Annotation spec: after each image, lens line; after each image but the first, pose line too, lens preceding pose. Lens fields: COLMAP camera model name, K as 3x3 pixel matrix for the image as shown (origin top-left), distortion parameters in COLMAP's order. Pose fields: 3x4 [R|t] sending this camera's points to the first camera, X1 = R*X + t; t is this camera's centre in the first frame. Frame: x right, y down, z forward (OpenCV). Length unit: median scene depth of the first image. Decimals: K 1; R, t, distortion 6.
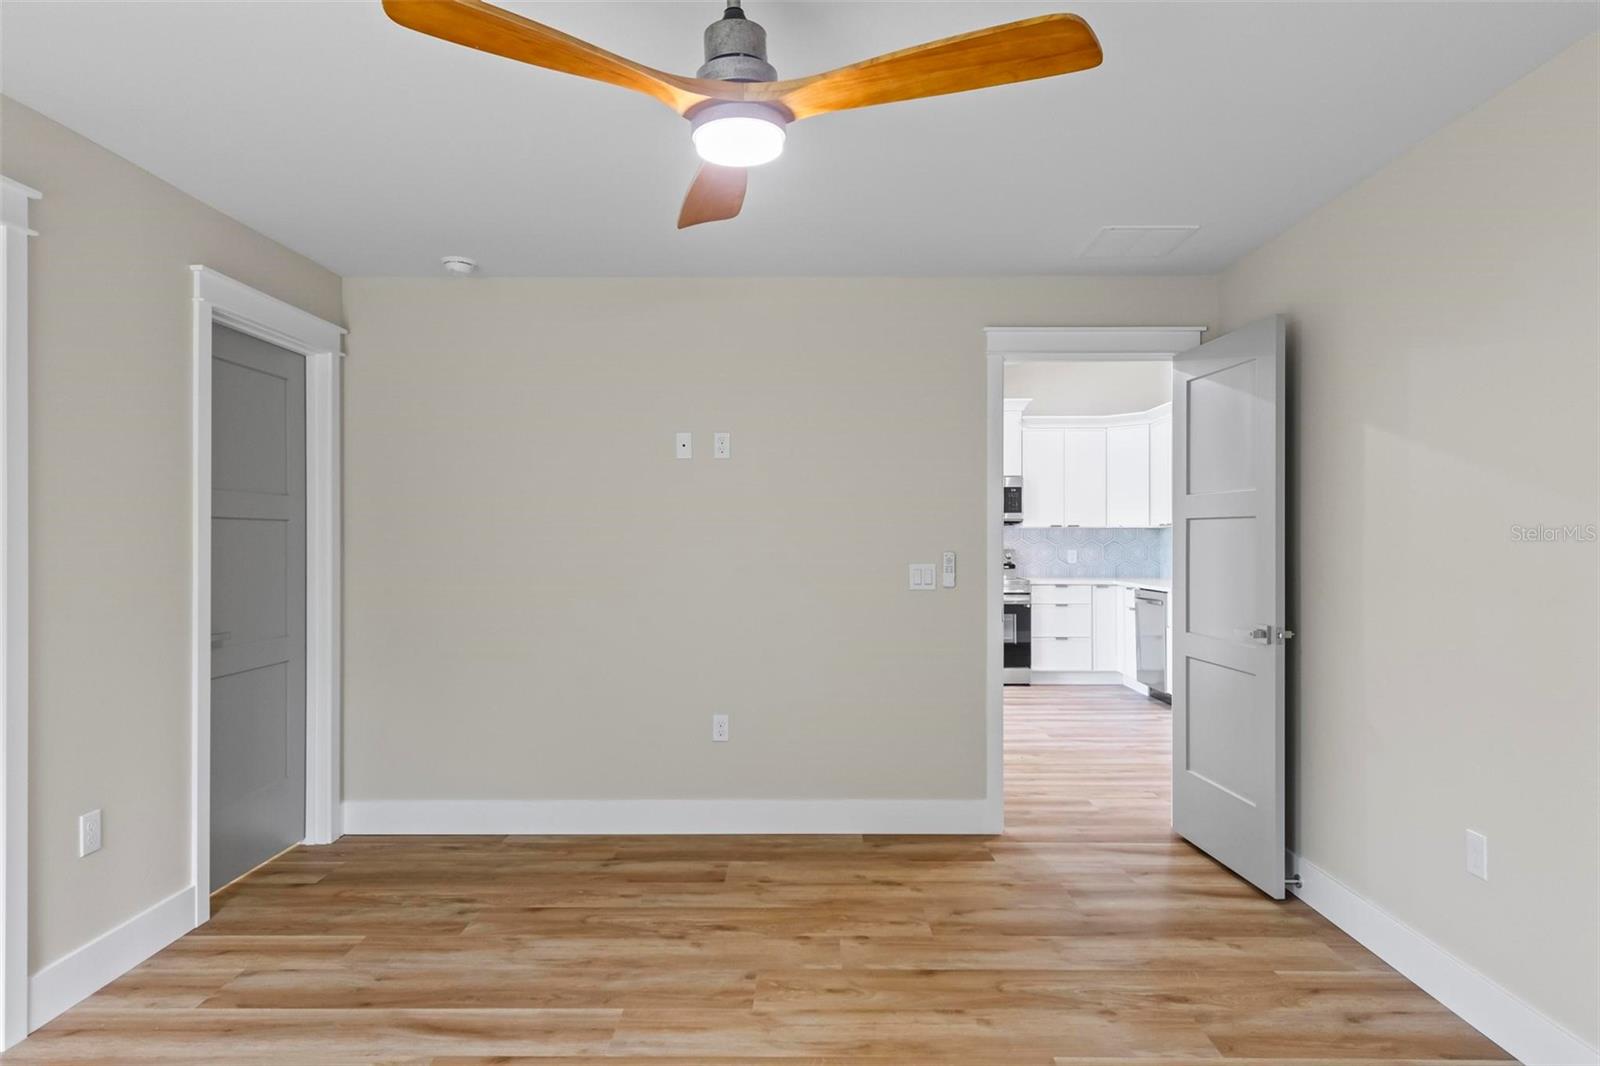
lens RADIAL K [[912.9, 0, 806.6], [0, 912.9, 534.6], [0, 0, 1]] dist [0.005615, -0.003362]
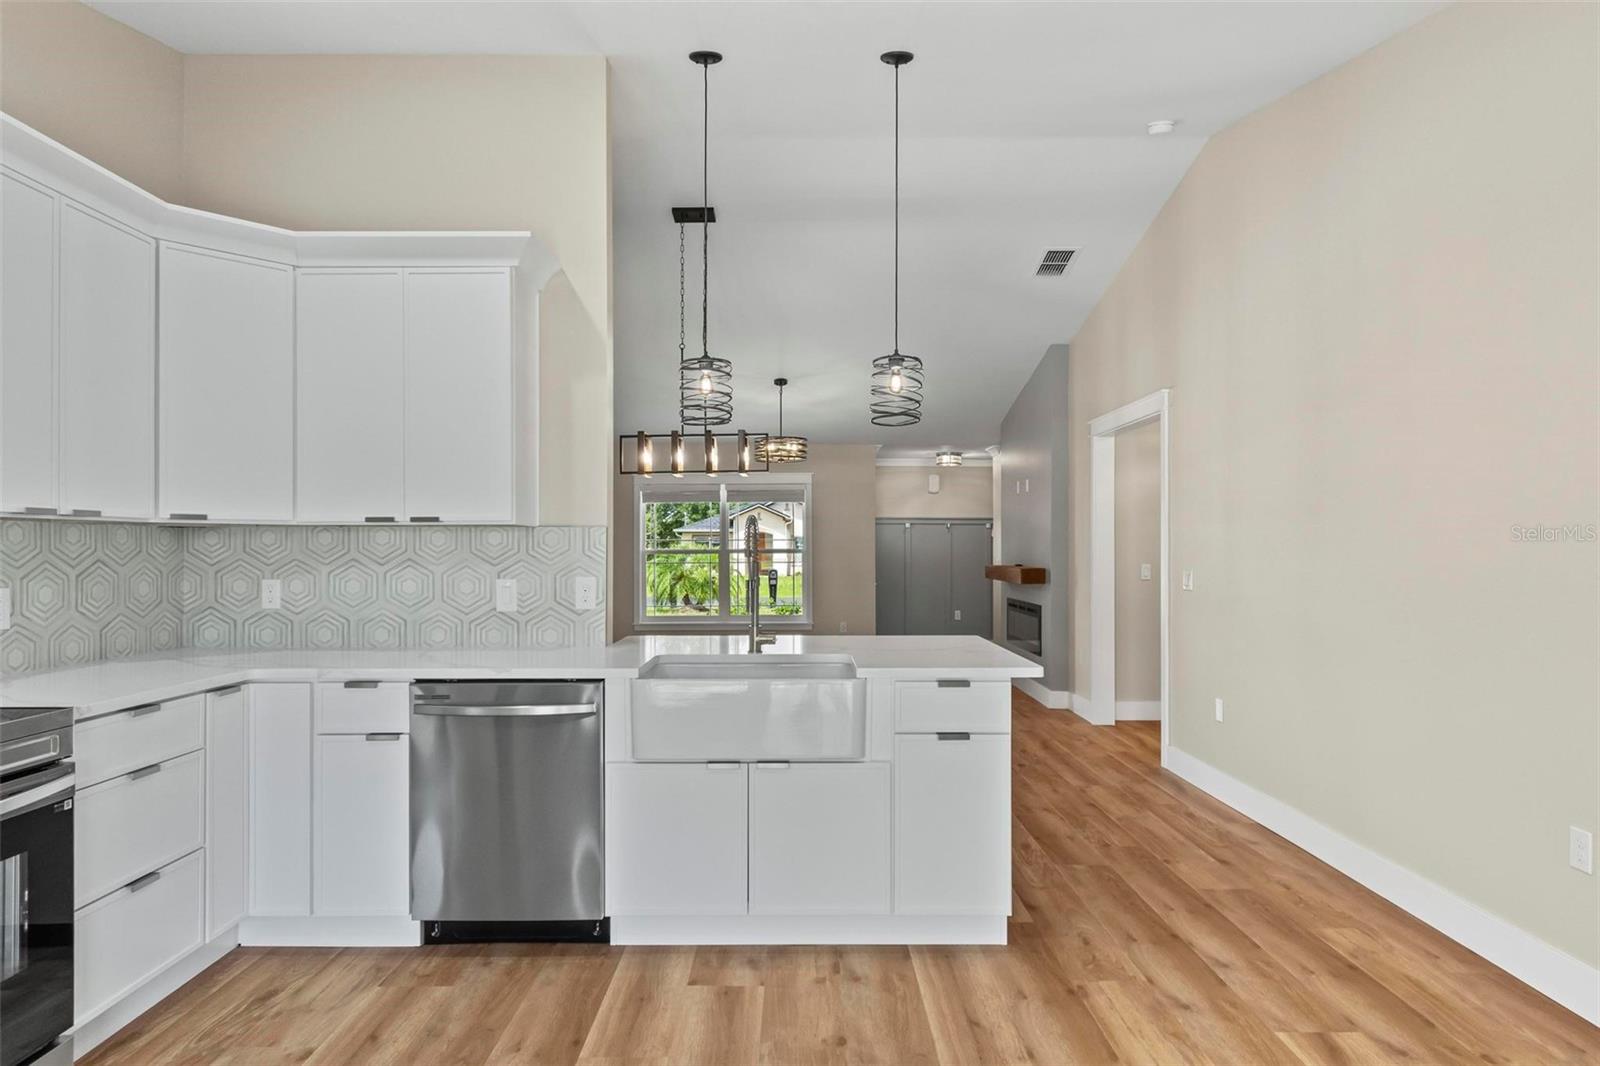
lens RADIAL K [[912.9, 0, 795.4], [0, 912.9, 545.8], [0, 0, 1]] dist [0.005615, -0.003362]
pose [[-0.003161, 0.003662, 0.999988, -0.025912], [-0.008531, 0.999957, -0.003689, 0.001015], [-0.999959, -0.008543, -0.003130, 0.734599]]
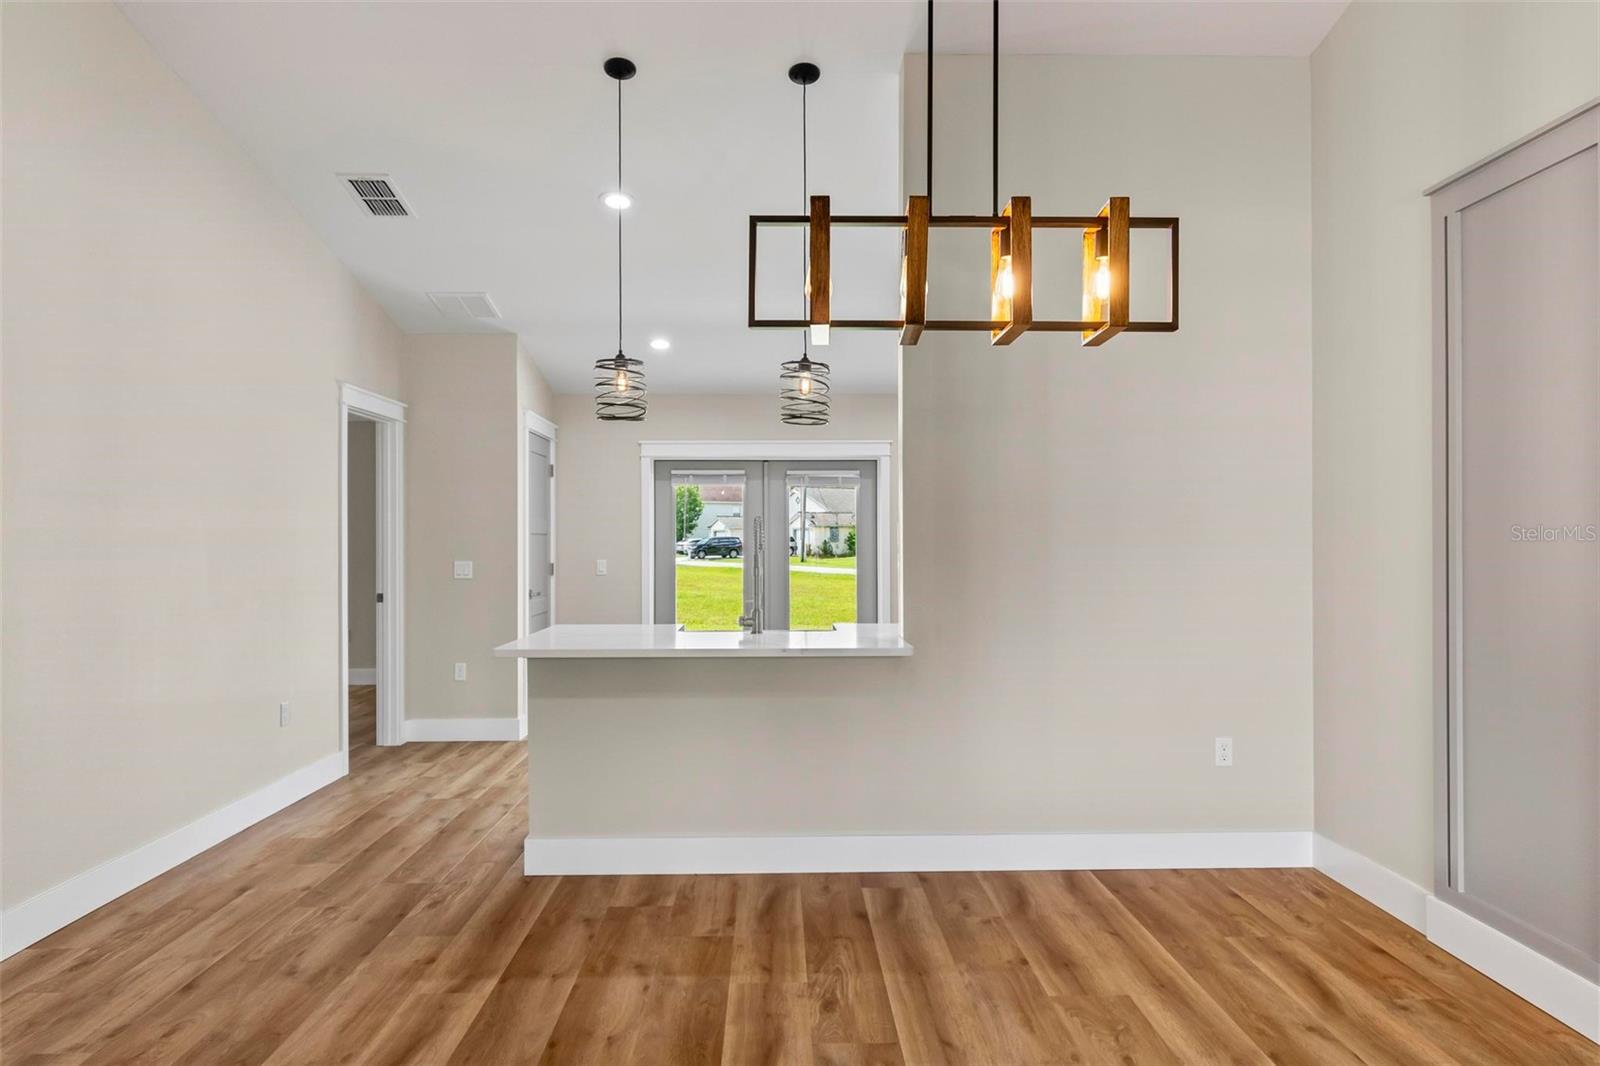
lens RADIAL K [[1023.6, 0, 796.7], [0, 1023.6, 535.1], [0, 0, 1]] dist [0.003625, -0.000328]
pose [[0.029976, -0.005627, -0.999535, 0.879453], [0.009679, 0.999939, -0.005339, -0.000215], [0.999504, -0.009514, 0.030029, 0.755428]]
